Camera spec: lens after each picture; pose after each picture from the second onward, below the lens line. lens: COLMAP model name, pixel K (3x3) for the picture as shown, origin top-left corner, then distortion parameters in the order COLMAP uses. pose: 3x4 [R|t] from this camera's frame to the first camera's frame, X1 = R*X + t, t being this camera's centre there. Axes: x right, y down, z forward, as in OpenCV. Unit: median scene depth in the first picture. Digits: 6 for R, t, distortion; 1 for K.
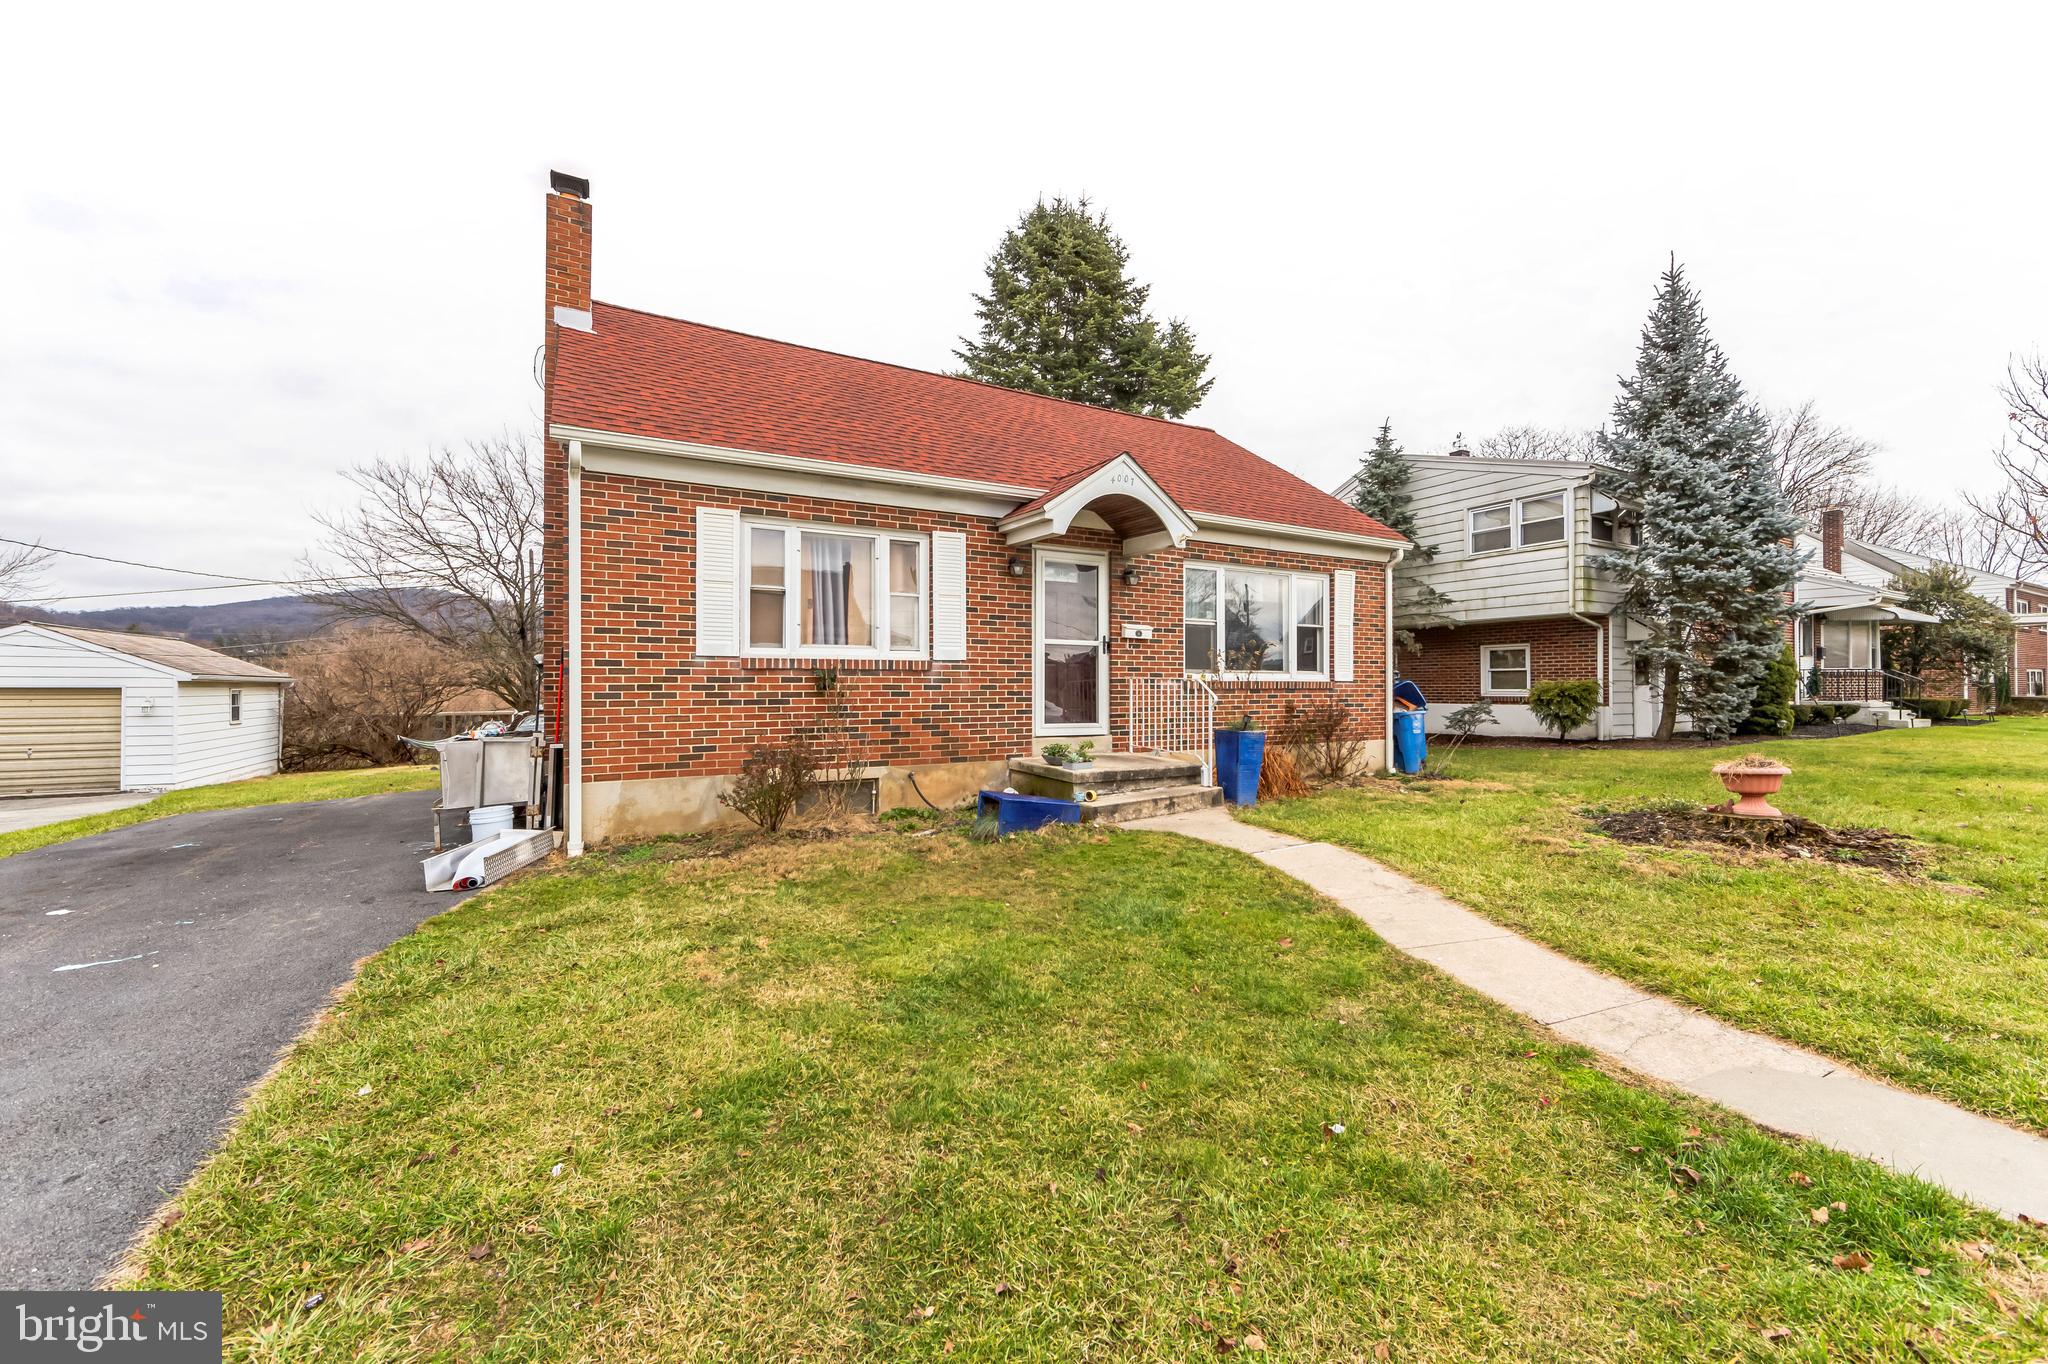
lens RADIAL K [[847.0, 0, 1021.9], [0, 847.0, 685.9], [0, 0, 1]] dist [-0.021554, -0.000140]
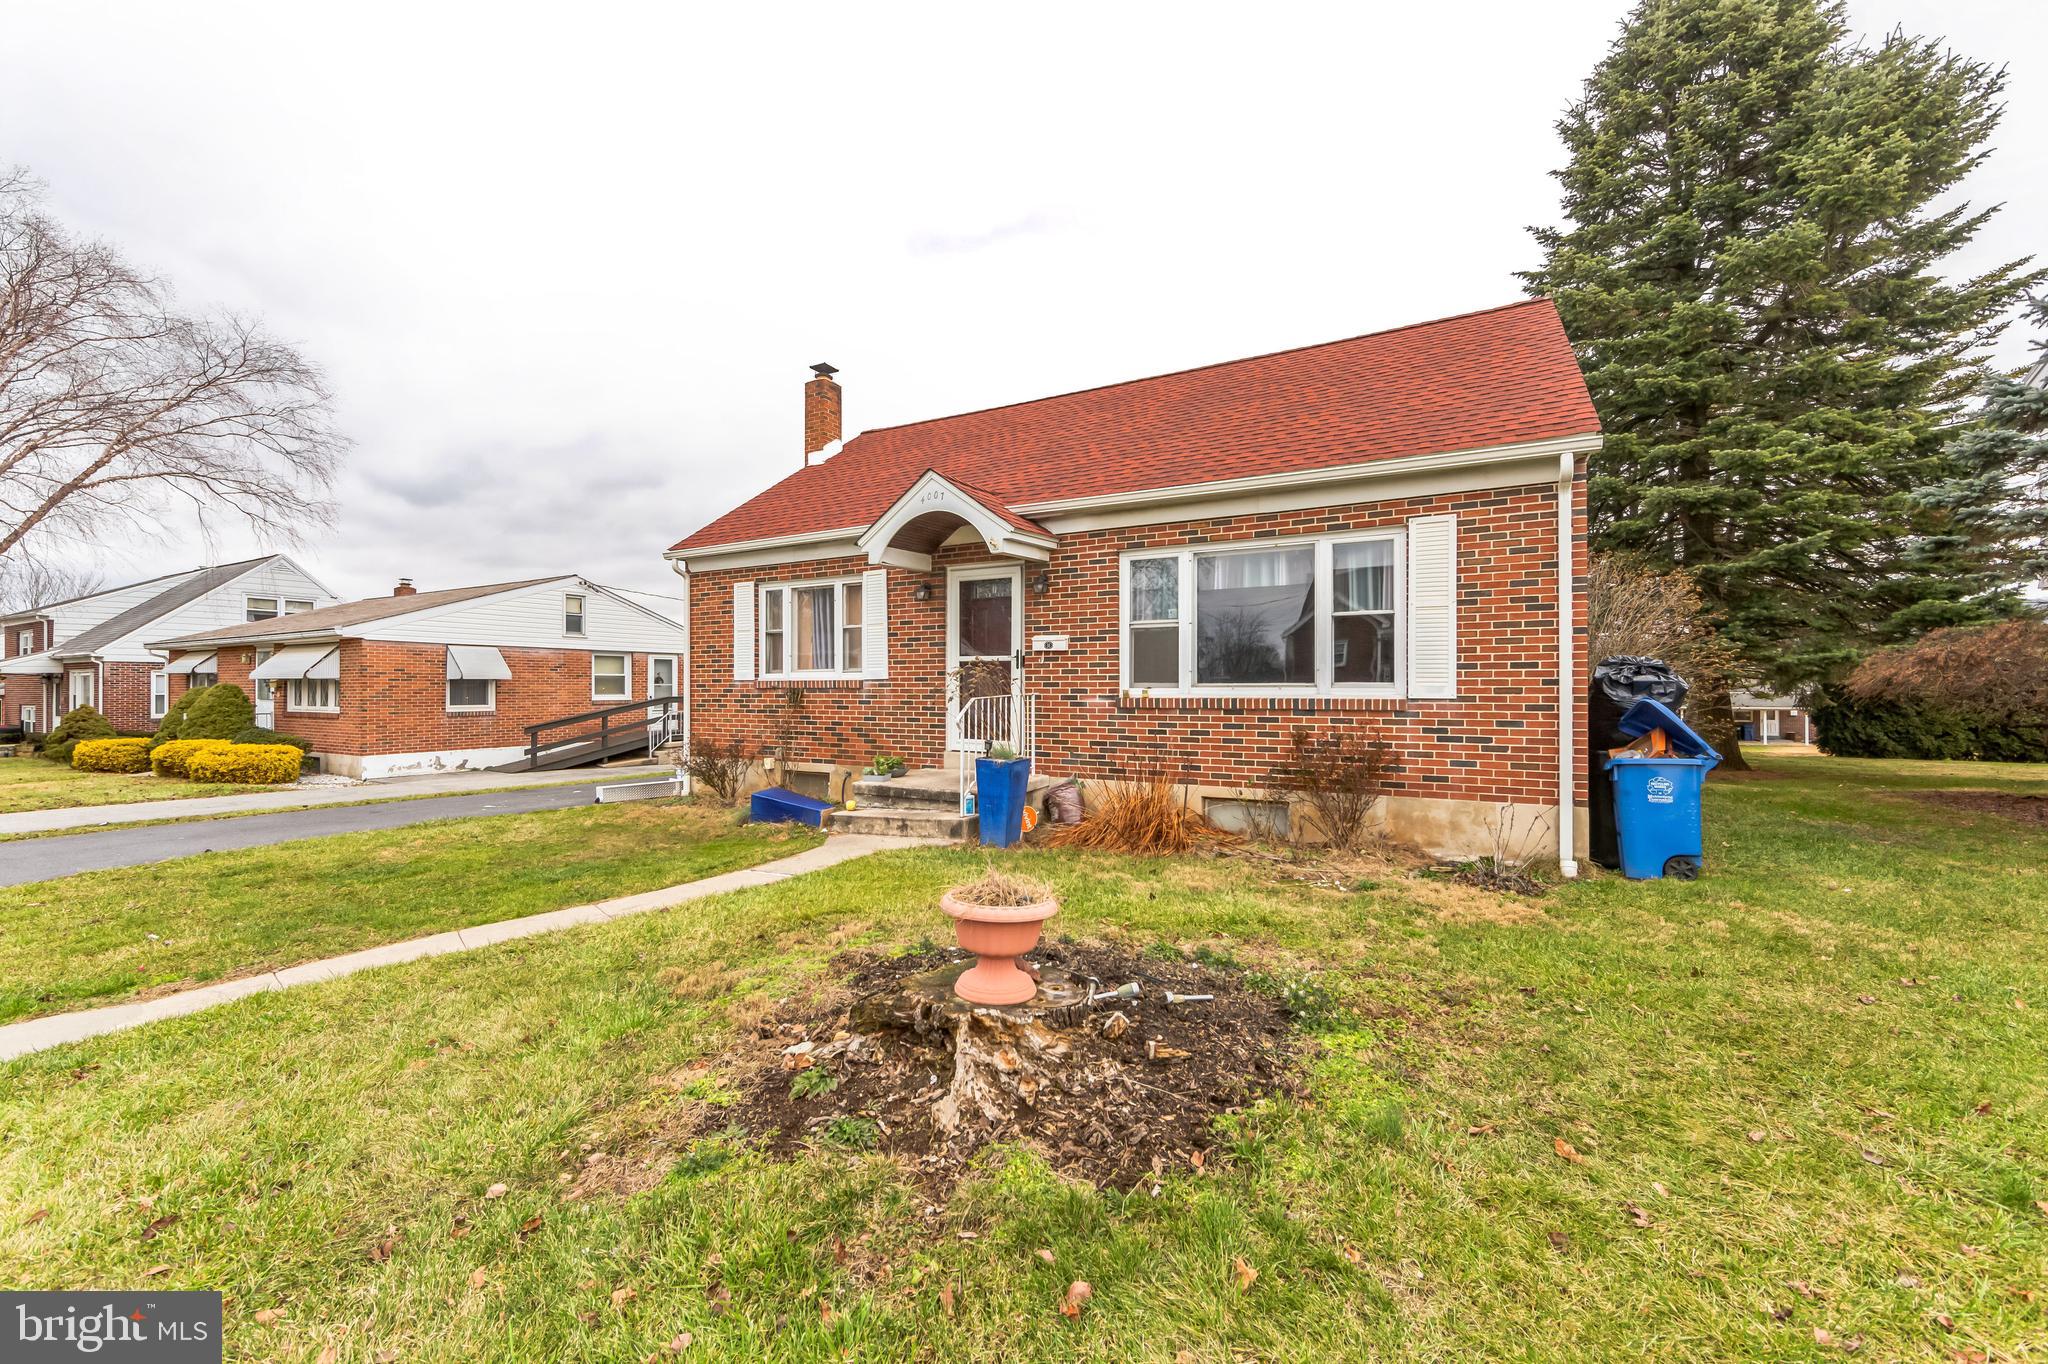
lens RADIAL K [[797.5, 0, 1019.9], [0, 797.5, 675.3], [0, 0, 1]] dist [-0.000841, -0.000601]
pose [[0.509548, -0.020041, -0.860209, 0.884005], [-0.004354, 0.999656, -0.025869, -0.007615], [0.860431, 0.016927, 0.509286, 0.558329]]
